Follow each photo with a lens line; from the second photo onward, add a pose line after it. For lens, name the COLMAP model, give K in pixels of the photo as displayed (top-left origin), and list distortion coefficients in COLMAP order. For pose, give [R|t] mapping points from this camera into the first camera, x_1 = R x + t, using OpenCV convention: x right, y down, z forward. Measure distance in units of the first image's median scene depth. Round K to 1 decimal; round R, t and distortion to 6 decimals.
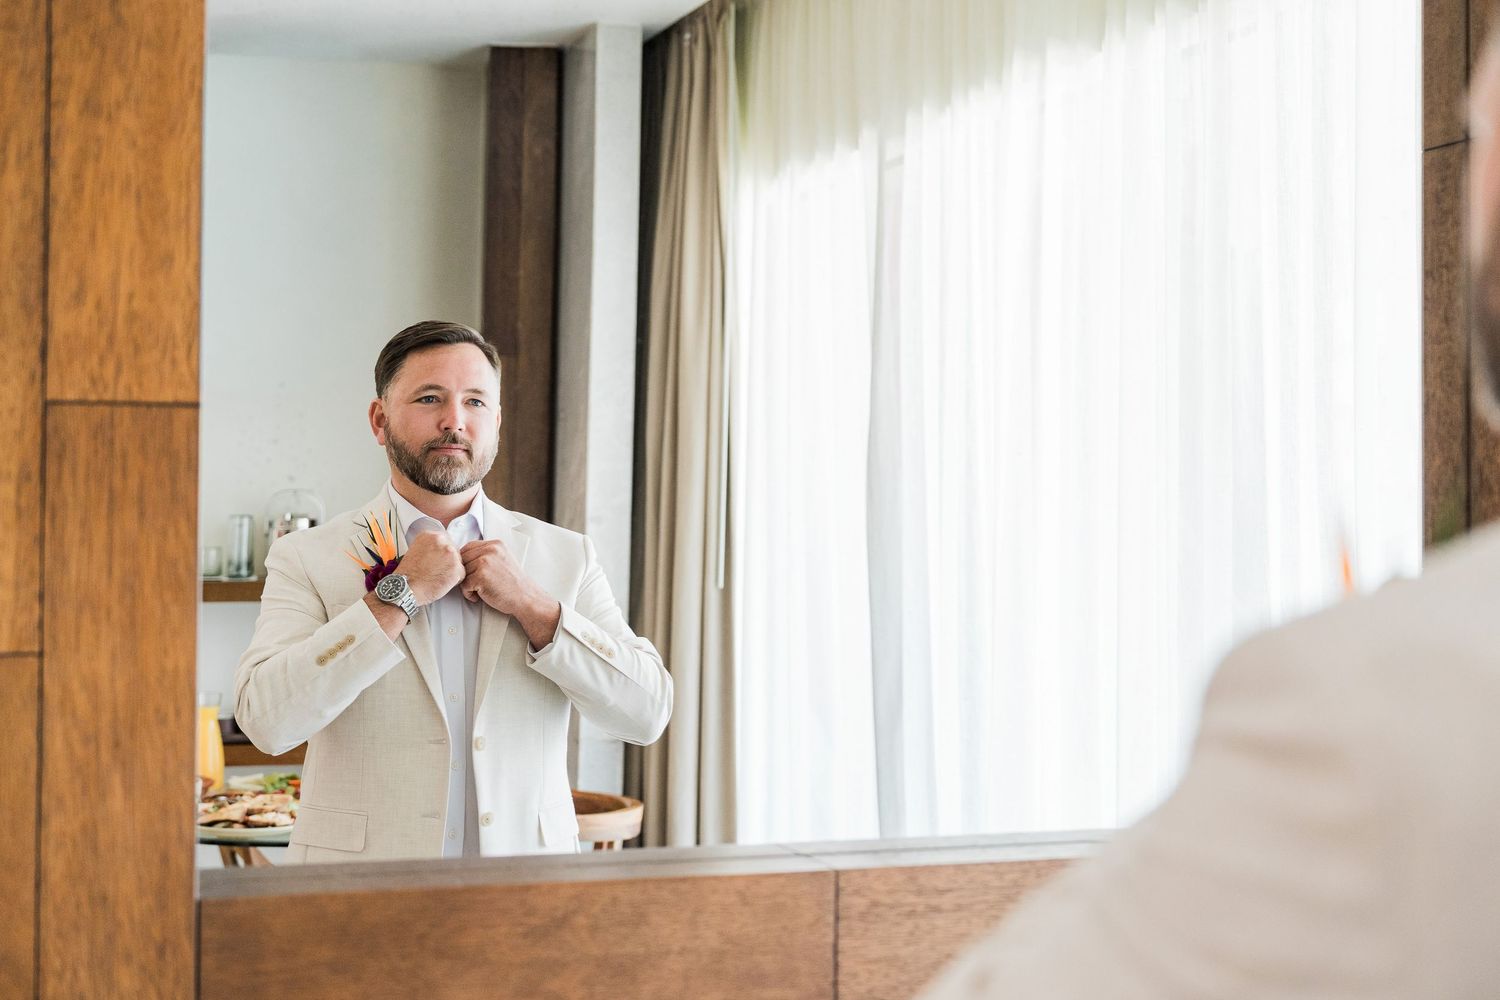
lens RADIAL K [[2177.5, 0, 683.3], [0, 2177.5, 453.4], [0, 0, 1]] dist [-0.004633, 0.000000]
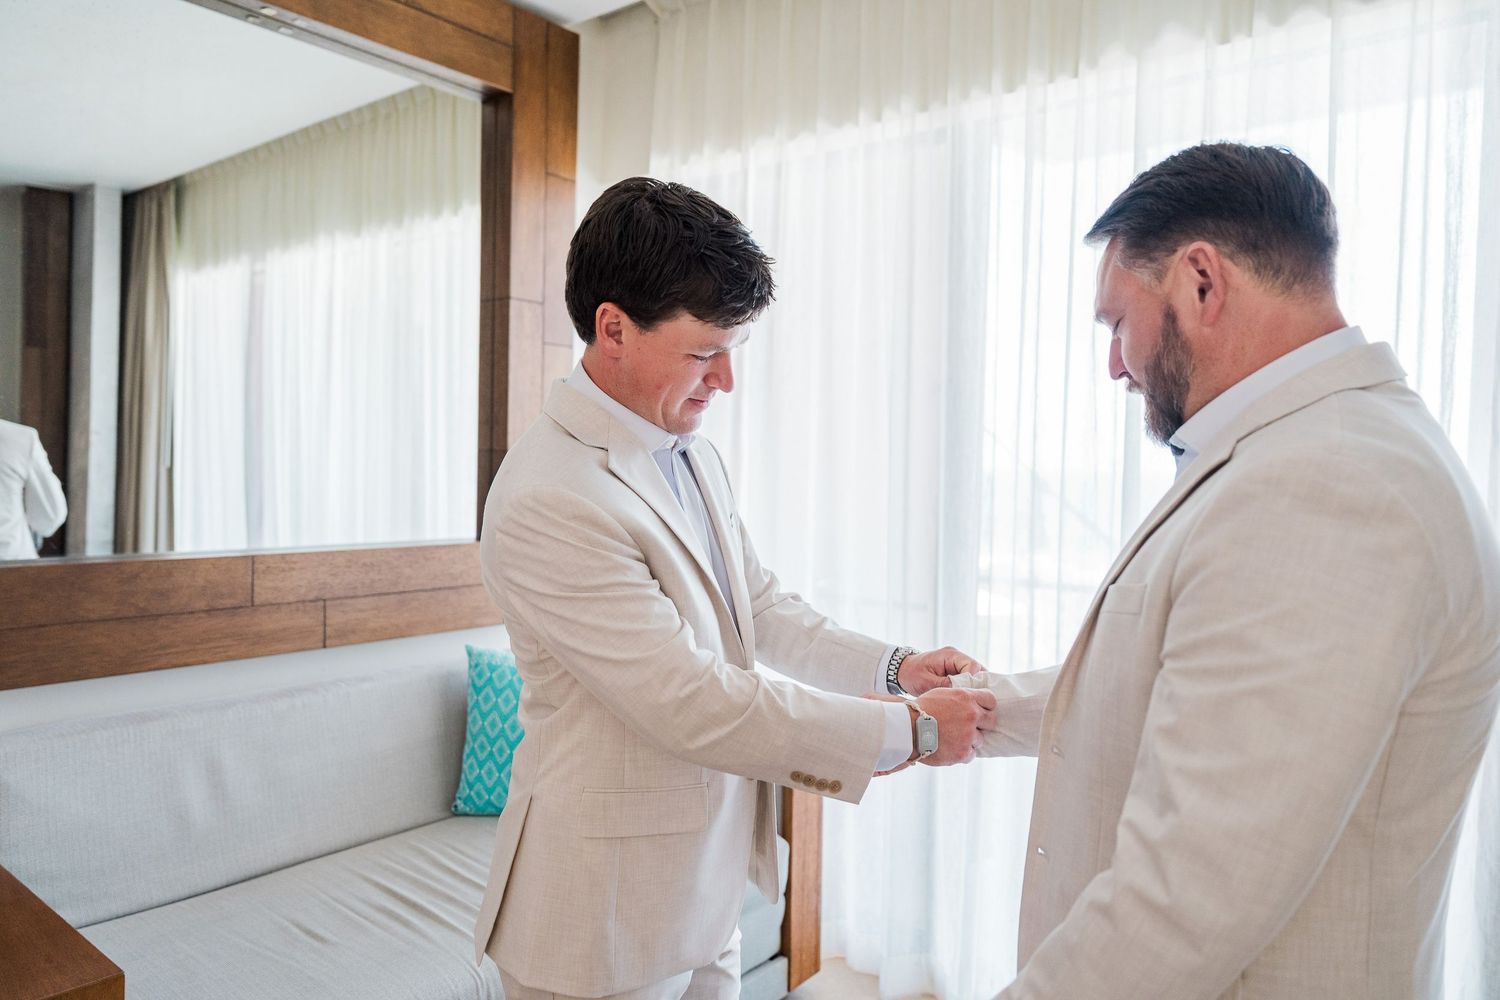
lens RADIAL K [[1022.9, 0, 746.7], [0, 1022.9, 502.0], [0, 0, 1]] dist [0.003153, 0.000768]
pose [[0.850704, -0.005849, 0.525612, -0.077151], [-0.036809, 0.996821, 0.070667, 0.015922], [-0.524354, -0.079464, 0.847784, -0.394582]]
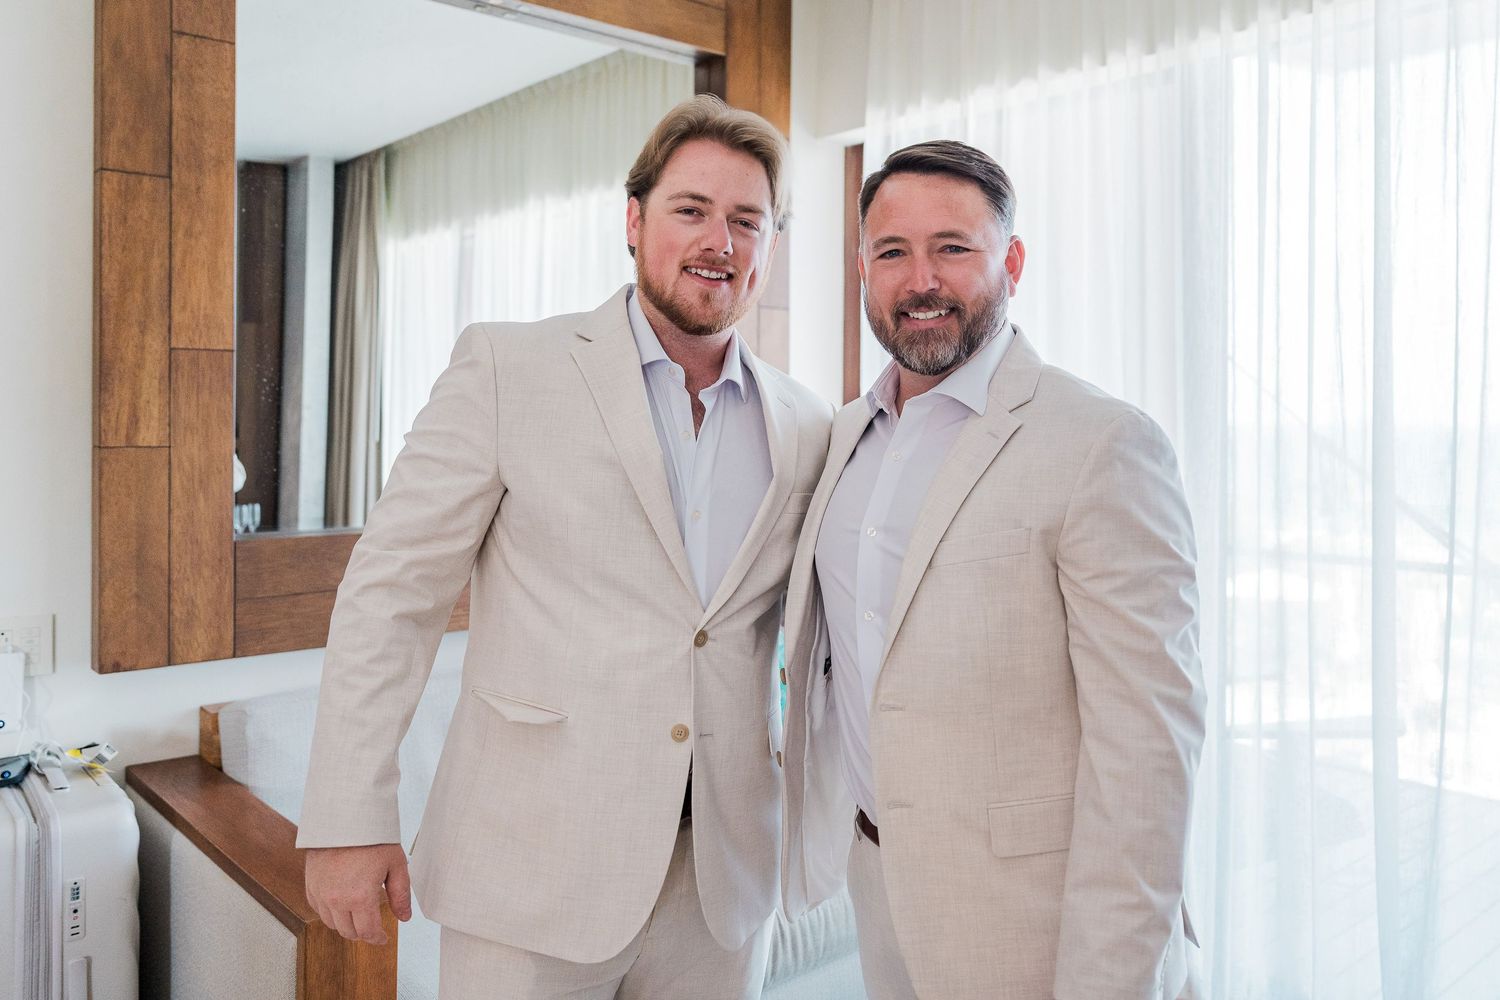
lens RADIAL K [[1197.4, 0, 830.1], [0, 1197.4, 421.3], [0, 0, 1]] dist [-0.000185, -0.002692]
pose [[0.913697, -0.001377, 0.406393, -0.145642], [-0.013016, 0.999382, 0.032651, 0.005402], [-0.406187, -0.035122, 0.913115, -0.562006]]
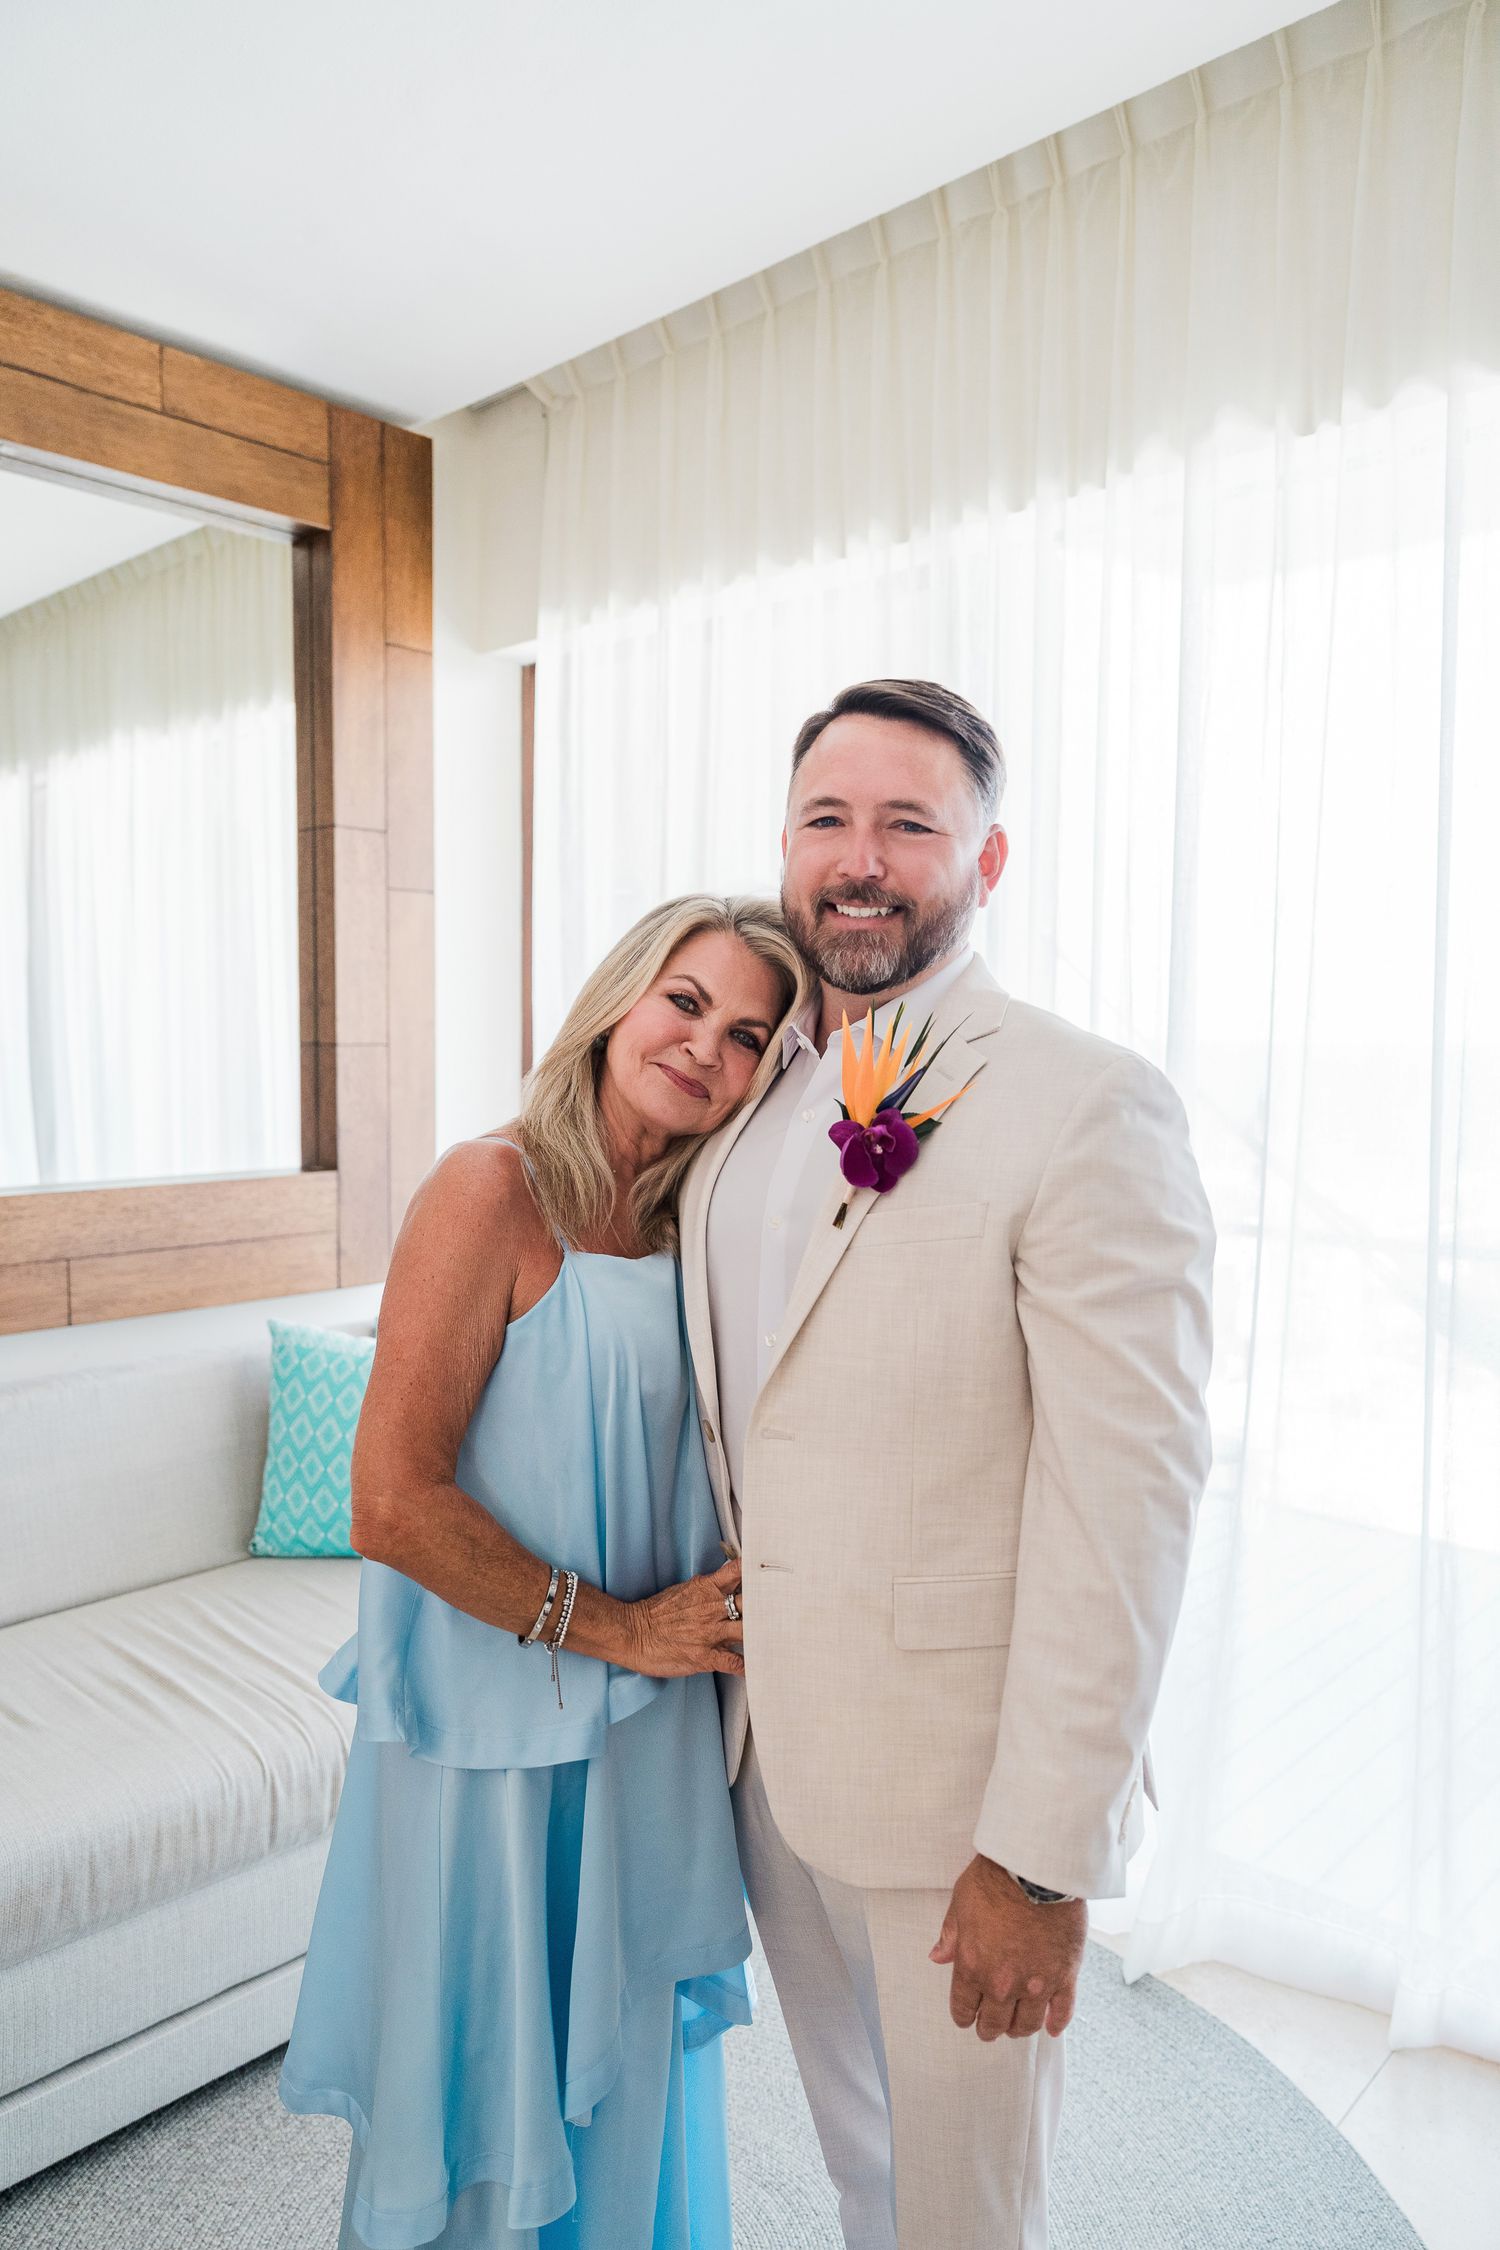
lens RADIAL K [[1534.4, 0, 750.0], [0, 1534.4, 1140.9], [0, 0, 1]] dist [0.003153, 0.000768]
pose [[0.882100, -0.031845, 0.469985, 0.050958], [-0.018695, 0.994560, 0.102475, -0.013198], [-0.470691, -0.099180, 0.876706, -0.542367]]
